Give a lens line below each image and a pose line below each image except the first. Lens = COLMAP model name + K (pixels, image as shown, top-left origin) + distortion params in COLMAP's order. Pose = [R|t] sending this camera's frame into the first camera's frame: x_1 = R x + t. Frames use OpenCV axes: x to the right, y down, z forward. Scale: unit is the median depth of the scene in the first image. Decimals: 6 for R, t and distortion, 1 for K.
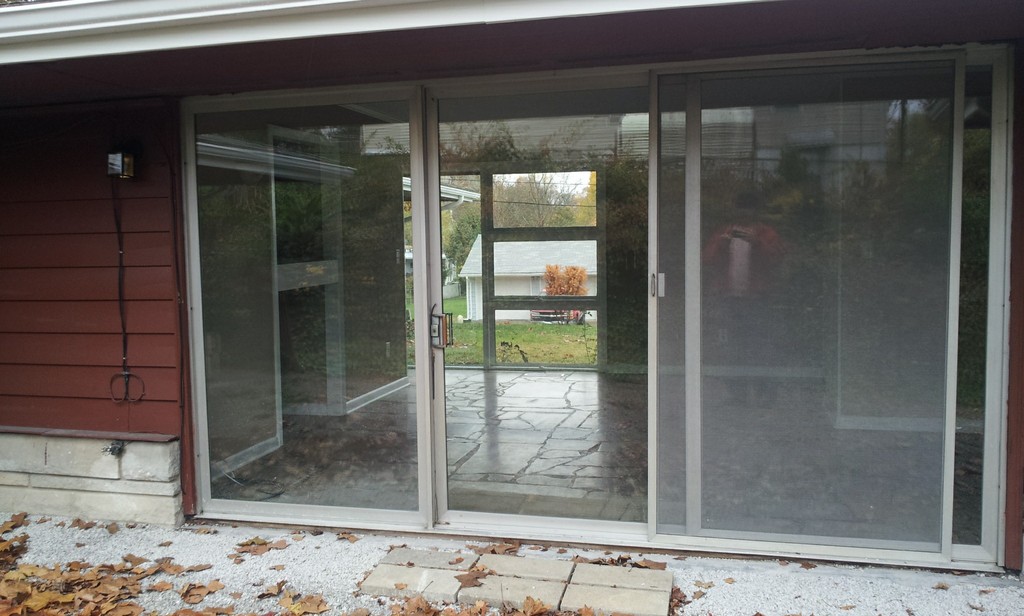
lens RADIAL K [[899.6, 0, 512.6], [0, 899.6, 306.2], [0, 0, 1]] dist [0.010729, -0.070748]
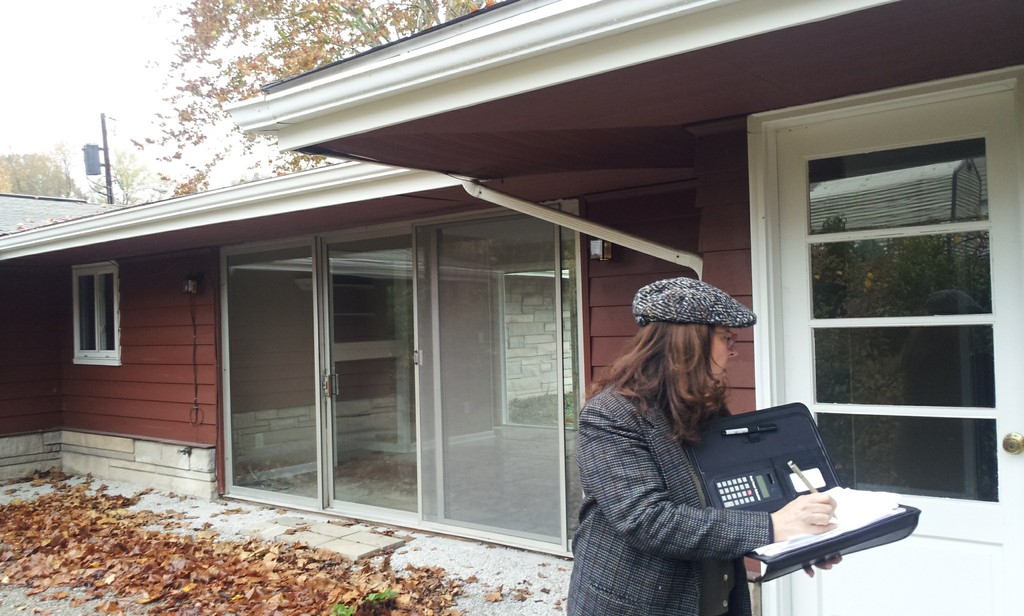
lens RADIAL K [[899.6, 0, 497.7], [0, 899.6, 301.2], [0, 0, 1]] dist [0.010729, -0.070748]
pose [[0.905363, -0.018611, -0.424230, 0.826439], [-0.018702, 0.996322, -0.083621, 0.005980], [0.424225, 0.083641, 0.901686, -0.316739]]
